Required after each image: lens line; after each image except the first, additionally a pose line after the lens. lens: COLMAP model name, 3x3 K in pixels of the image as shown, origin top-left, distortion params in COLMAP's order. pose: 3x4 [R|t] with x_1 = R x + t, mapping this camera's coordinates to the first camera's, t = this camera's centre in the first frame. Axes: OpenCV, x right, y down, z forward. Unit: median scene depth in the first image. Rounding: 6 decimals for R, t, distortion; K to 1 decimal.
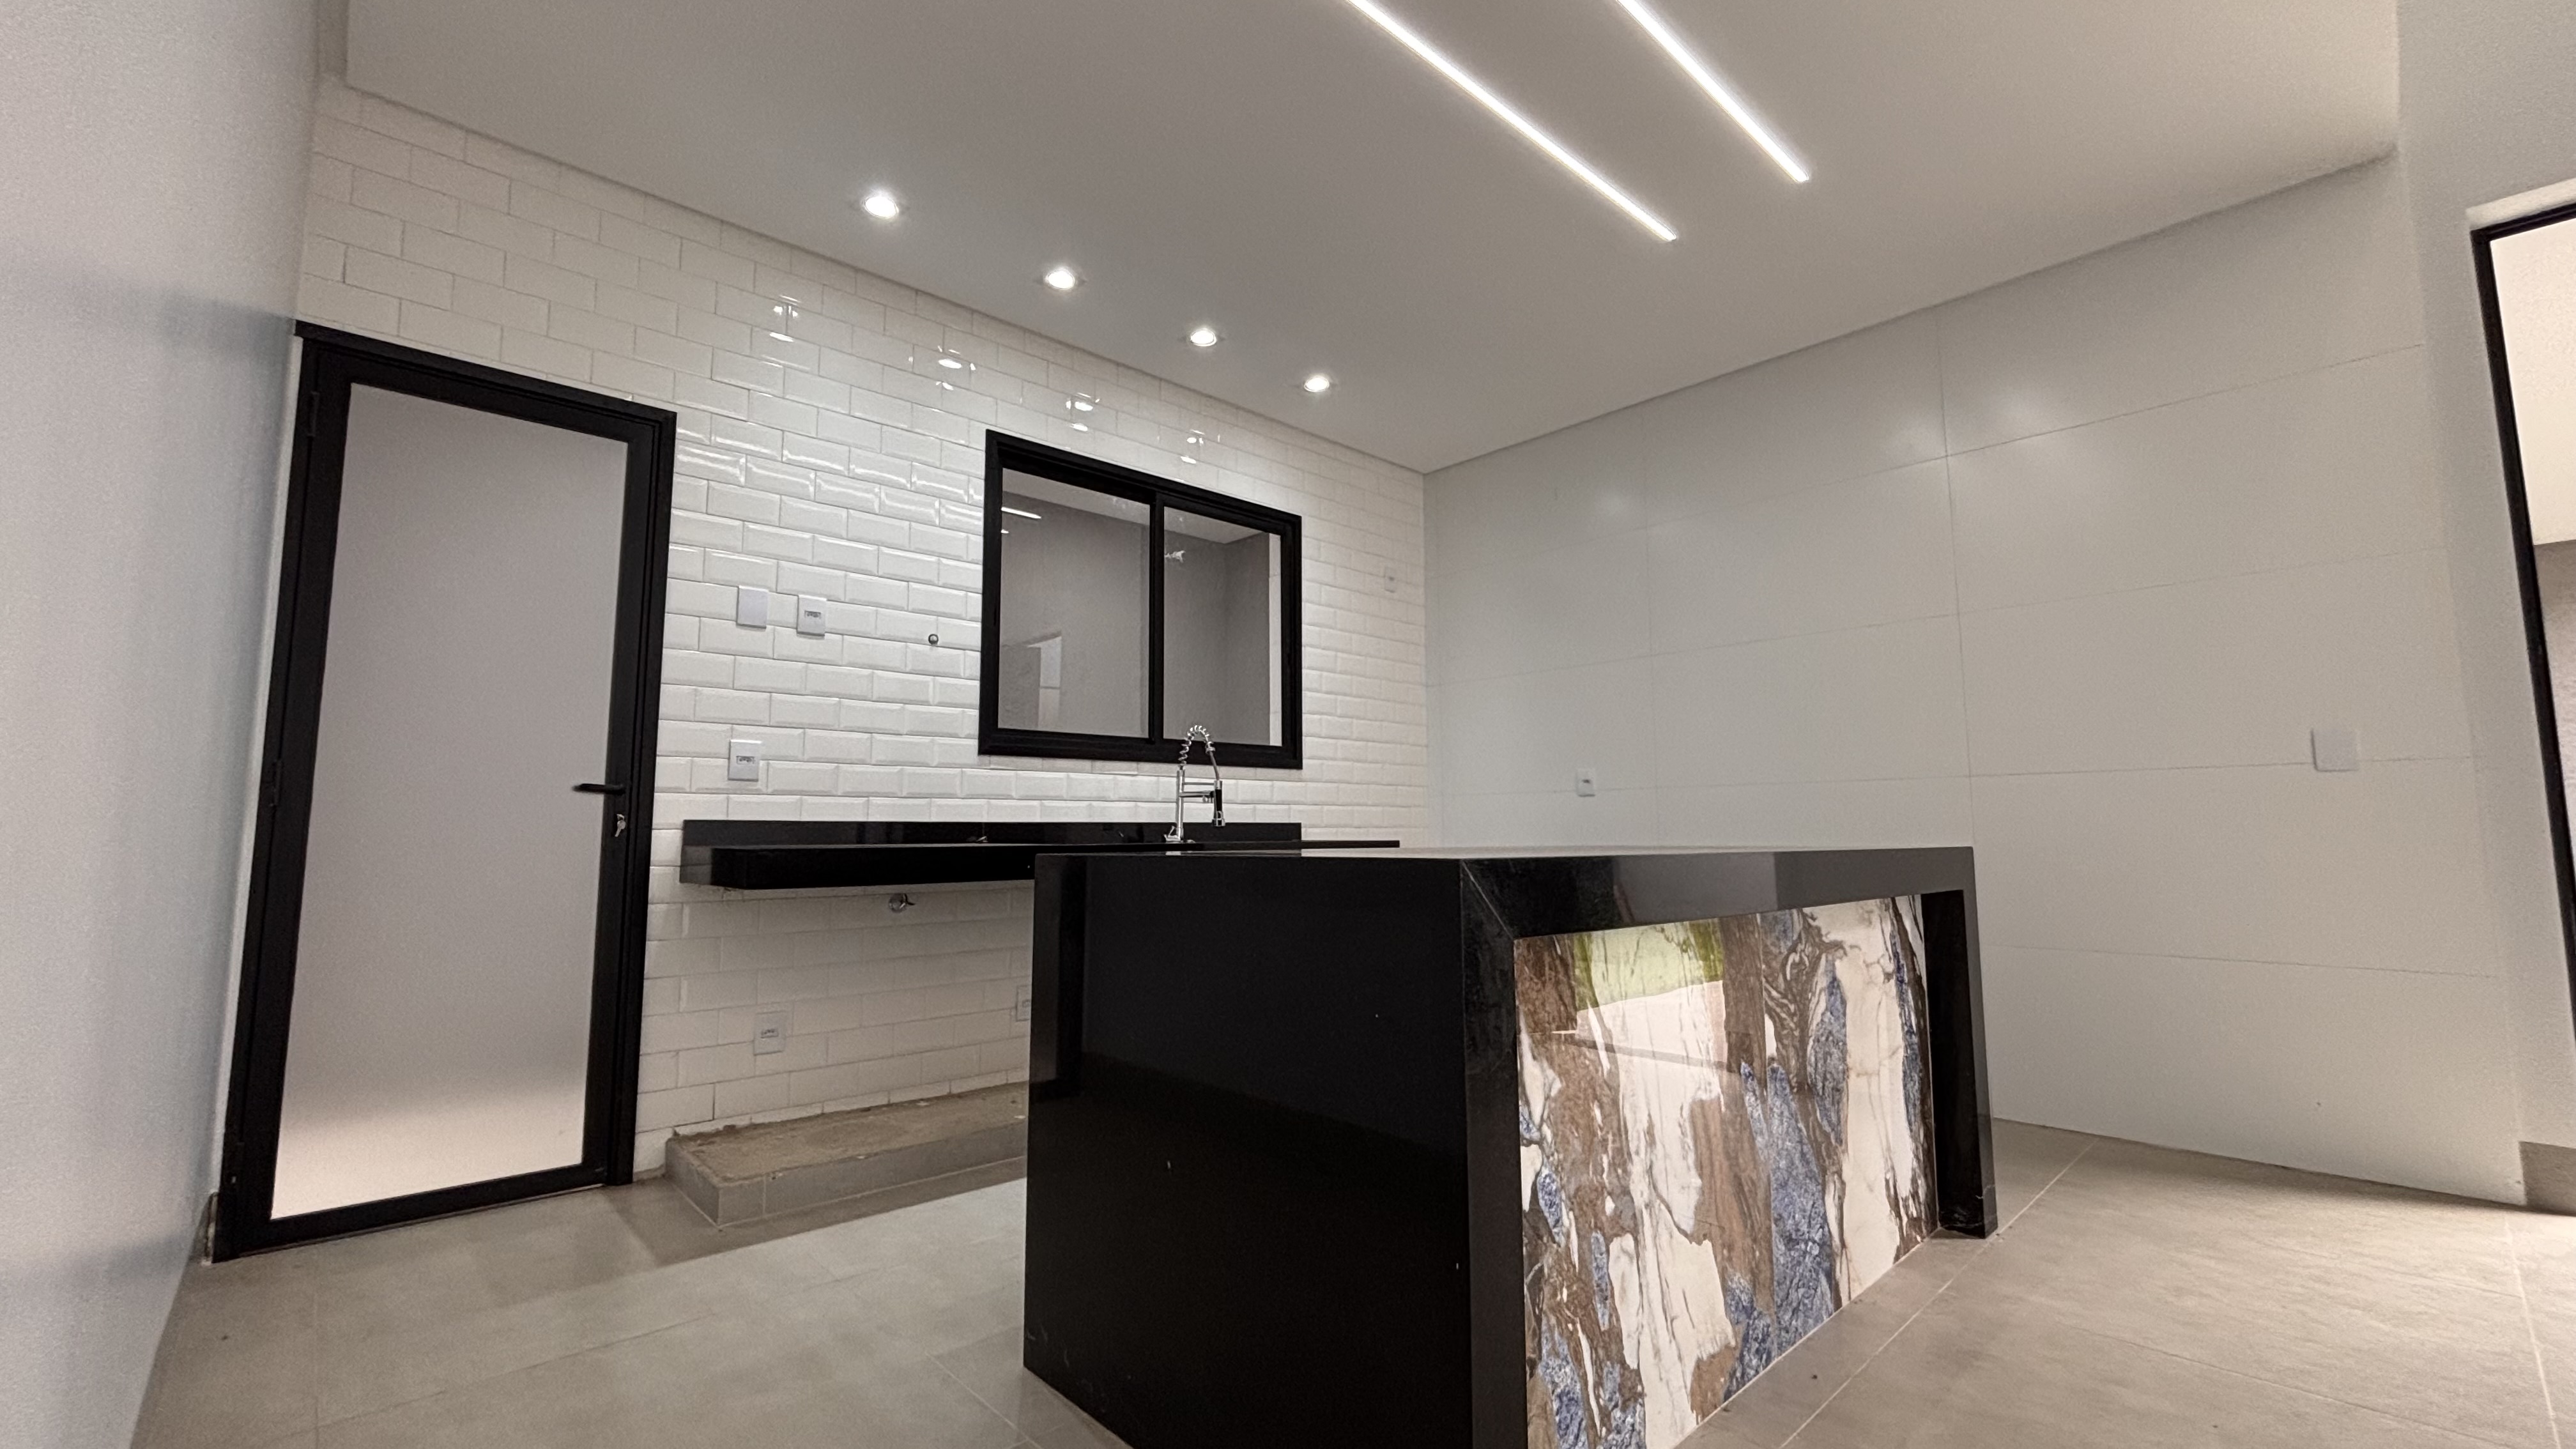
lens RADIAL K [[1042.5, 0, 1289.6], [0, 1042.5, 732.5], [0, 0, 1]] dist [-0.001135, 0.002769]
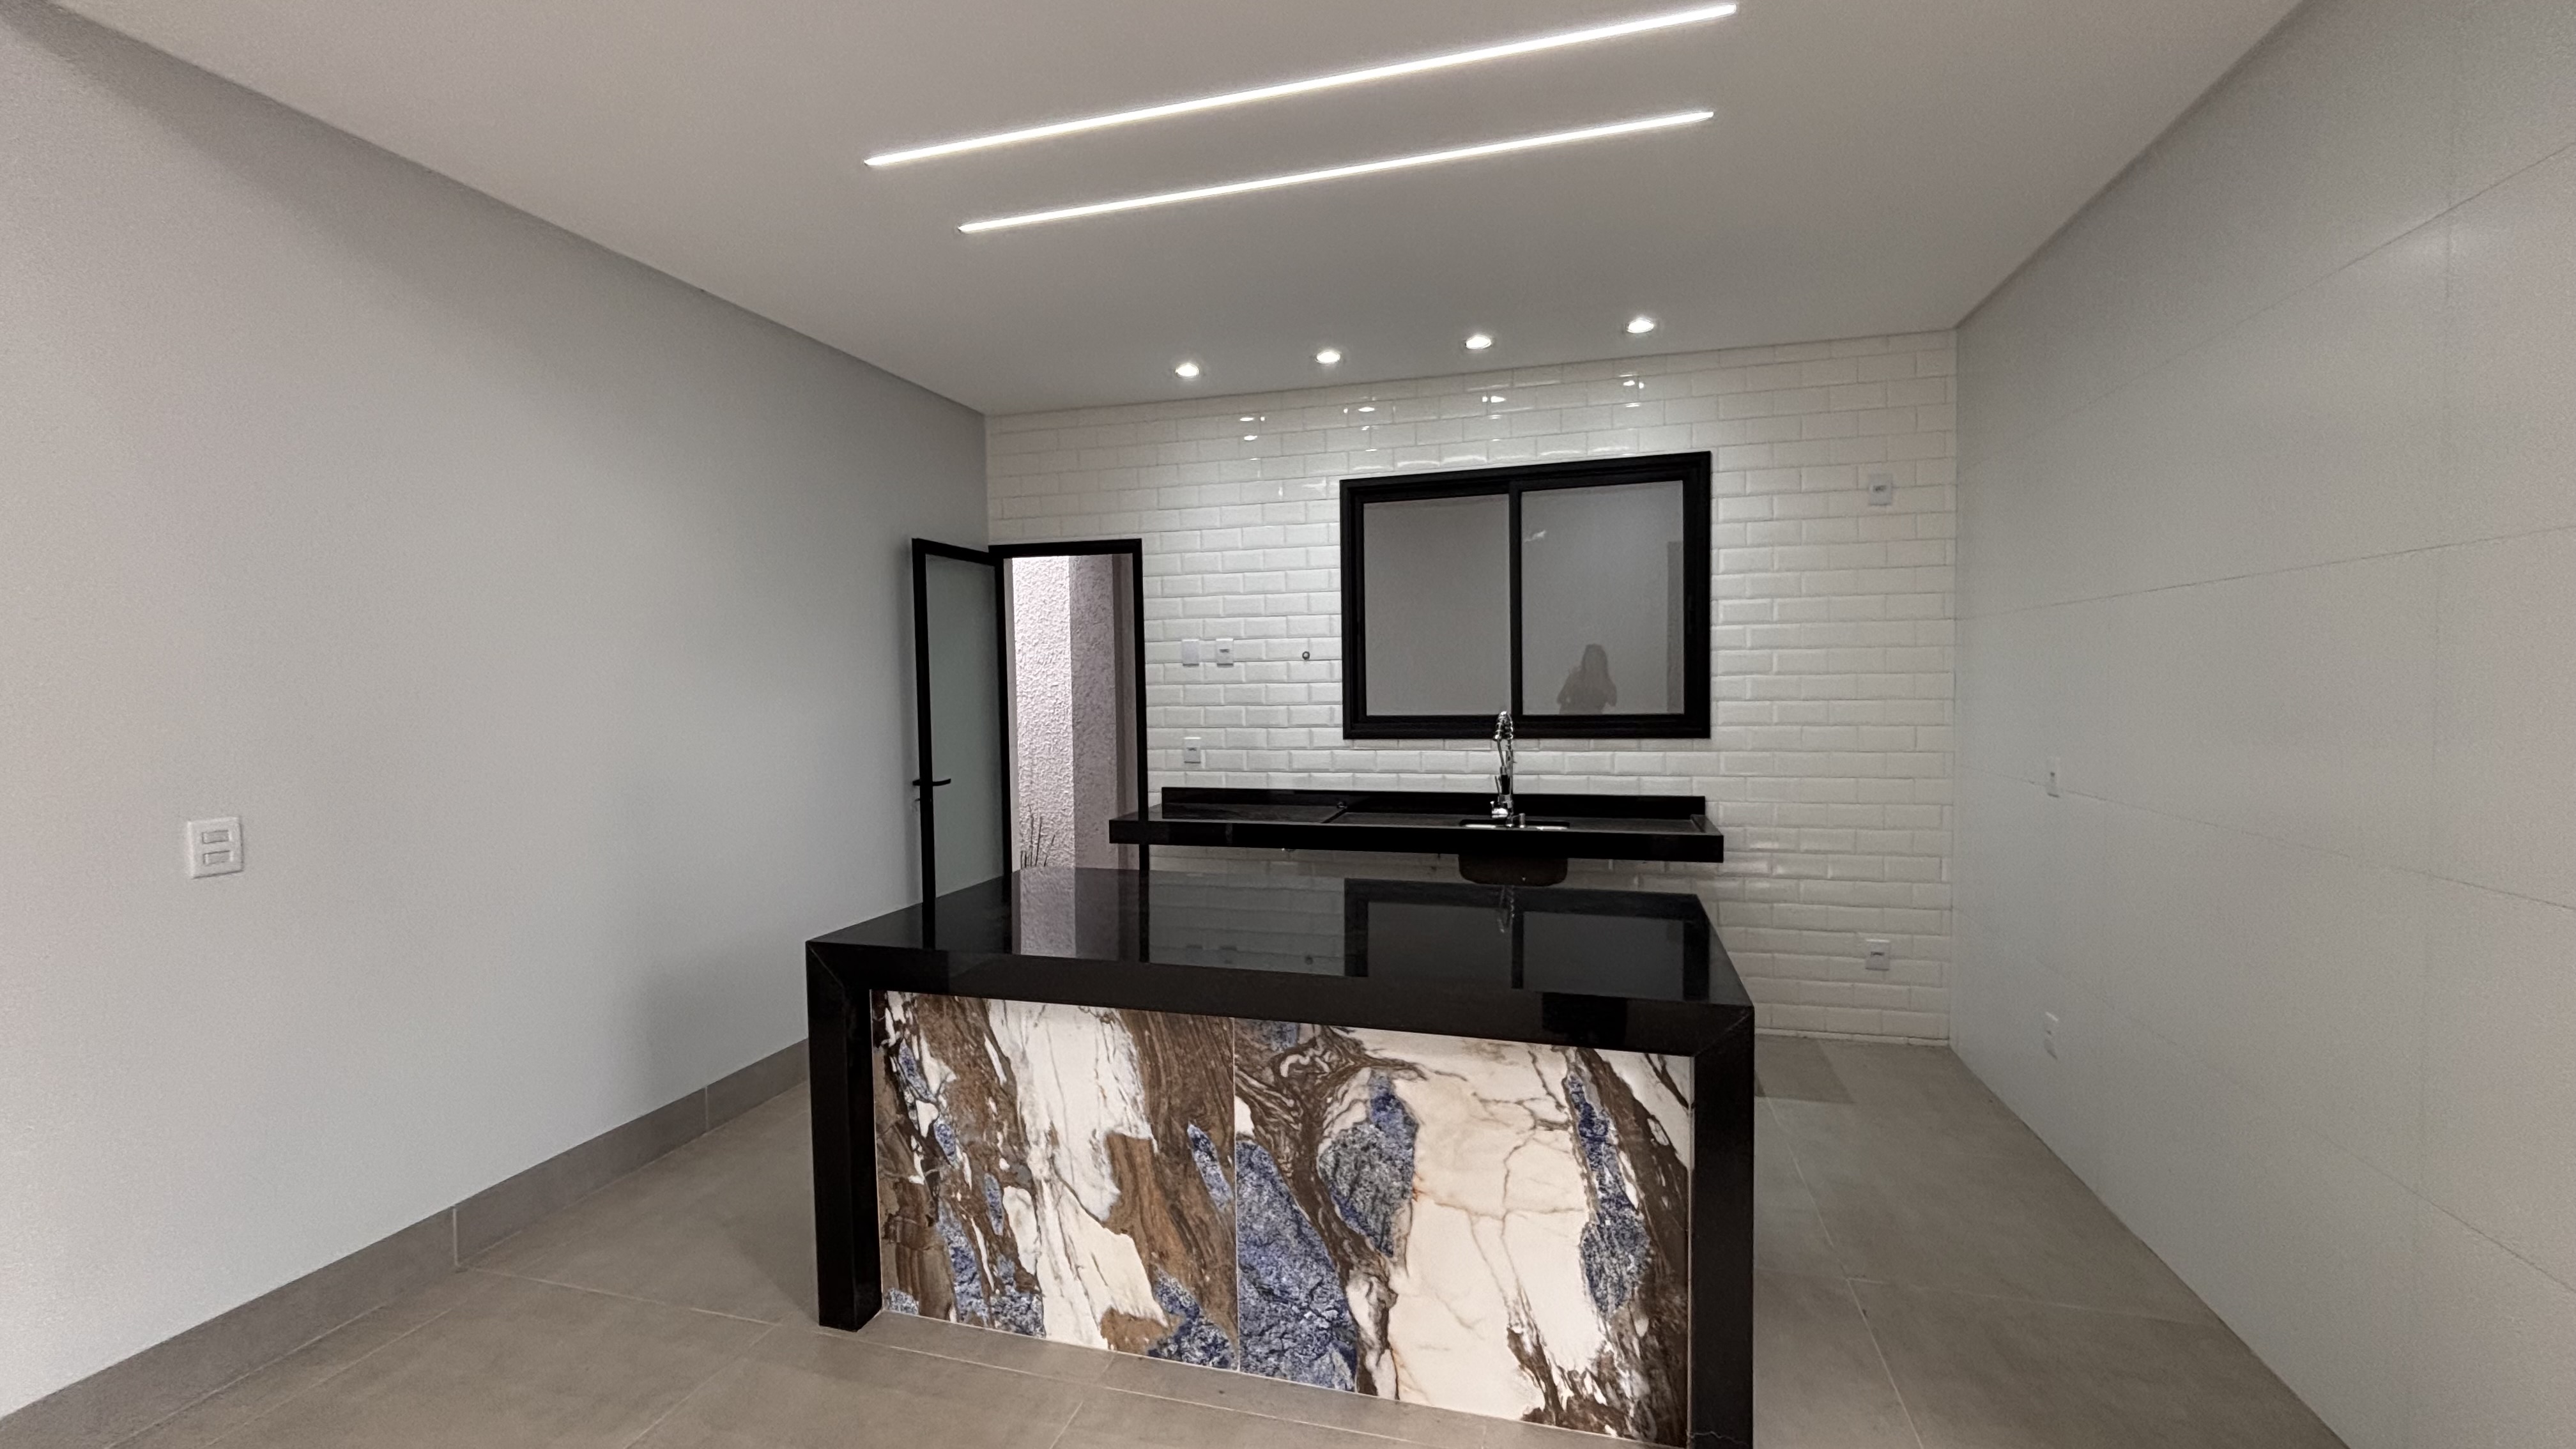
lens RADIAL K [[1042.5, 0, 1286.3], [0, 1042.5, 720.1], [0, 0, 1]] dist [-0.001135, 0.002769]
pose [[0.520350, 0.026765, -0.853533, 1.468852], [0.098403, 0.990971, 0.091066, -0.243285], [0.848264, -0.131377, 0.513018, 0.515851]]
